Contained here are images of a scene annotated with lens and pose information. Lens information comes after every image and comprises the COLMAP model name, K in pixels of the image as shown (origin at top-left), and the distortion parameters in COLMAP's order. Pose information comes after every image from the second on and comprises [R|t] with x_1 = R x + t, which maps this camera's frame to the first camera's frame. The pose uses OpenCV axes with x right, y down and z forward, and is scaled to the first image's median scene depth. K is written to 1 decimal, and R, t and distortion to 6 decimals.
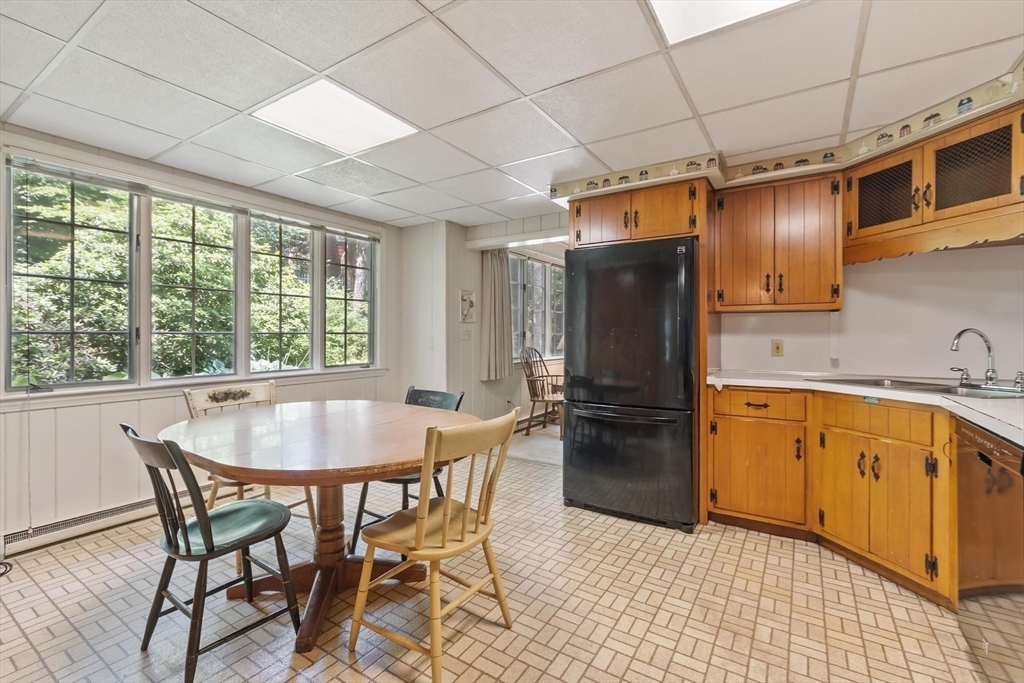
lens RADIAL K [[449.5, 0, 514.4], [0, 449.5, 336.8], [0, 0, 1]] dist [-0.001597, -0.001250]
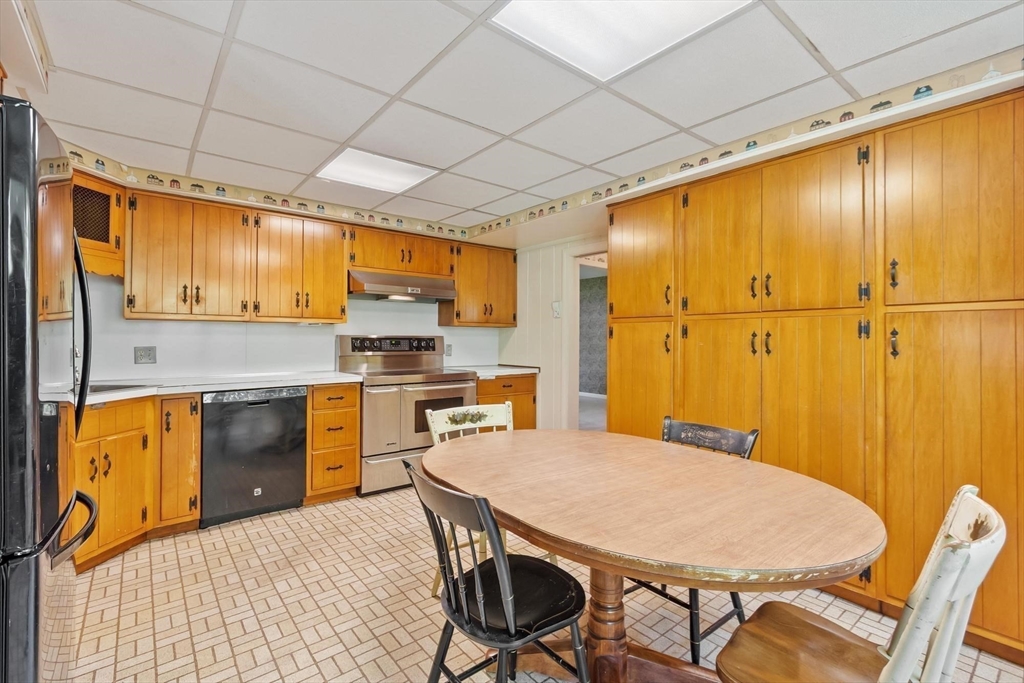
lens RADIAL K [[449.5, 0, 510.2], [0, 449.5, 340.0], [0, 0, 1]] dist [-0.001597, -0.001250]
pose [[-0.951846, 0.002109, 0.306570, -0.489365], [0.001343, 0.999995, -0.002711, -0.009261], [-0.306574, -0.002169, -0.951844, 1.806295]]
